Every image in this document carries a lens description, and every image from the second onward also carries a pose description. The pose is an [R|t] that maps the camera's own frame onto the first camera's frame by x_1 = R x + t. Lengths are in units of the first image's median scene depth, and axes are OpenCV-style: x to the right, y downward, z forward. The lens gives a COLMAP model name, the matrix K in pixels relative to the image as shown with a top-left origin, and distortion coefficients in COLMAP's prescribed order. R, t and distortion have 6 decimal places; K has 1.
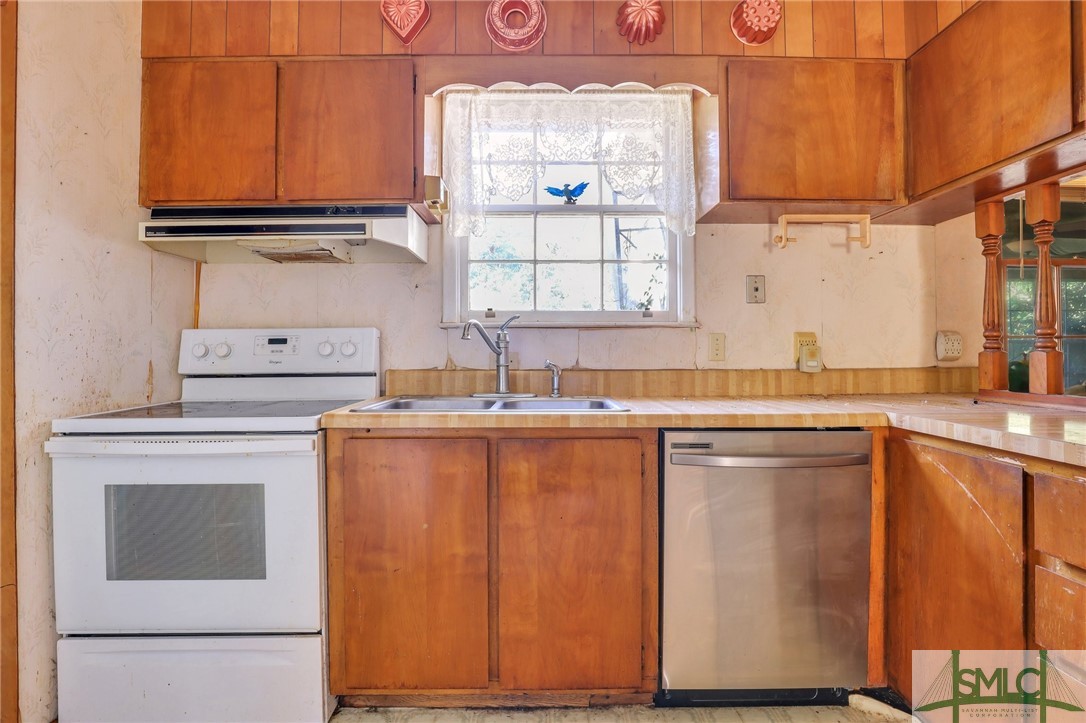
lens RADIAL K [[528.2, 0, 541.5], [0, 528.2, 352.7], [0, 0, 1]] dist [-0.031567, 0.004884]
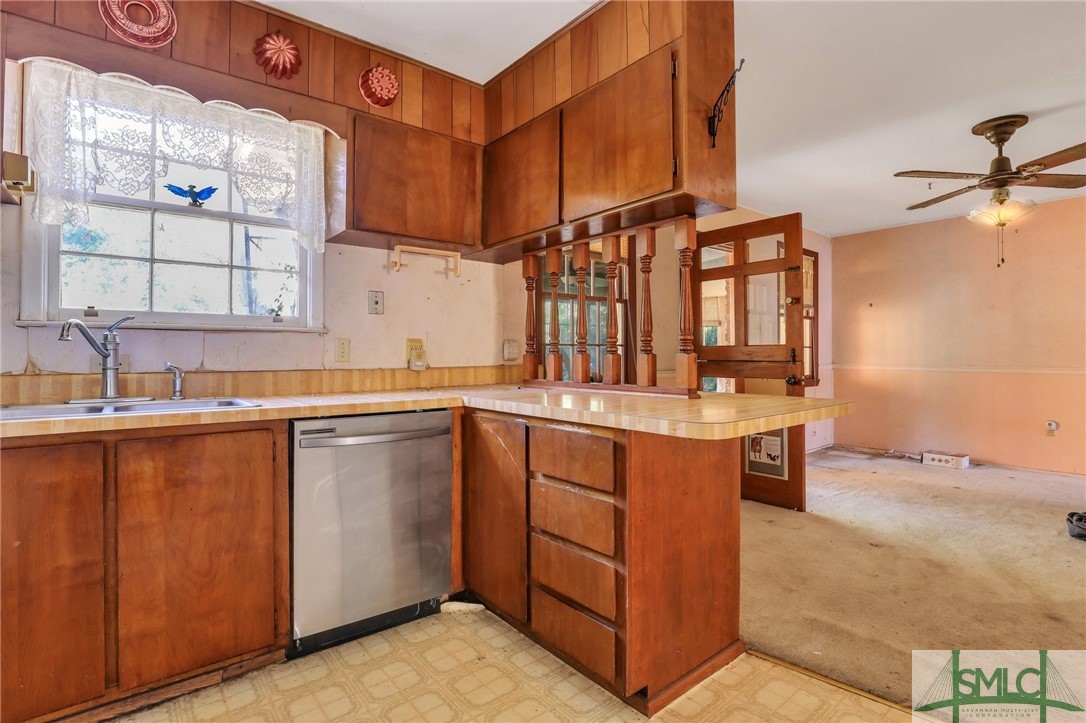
lens RADIAL K [[528.2, 0, 555.4], [0, 528.2, 344.4], [0, 0, 1]] dist [-0.031567, 0.004884]
pose [[0.769063, 0.012403, 0.639053, -0.056497], [0.000358, 0.999803, -0.019835, -0.000126], [-0.639173, 0.015483, 0.768907, -0.228617]]
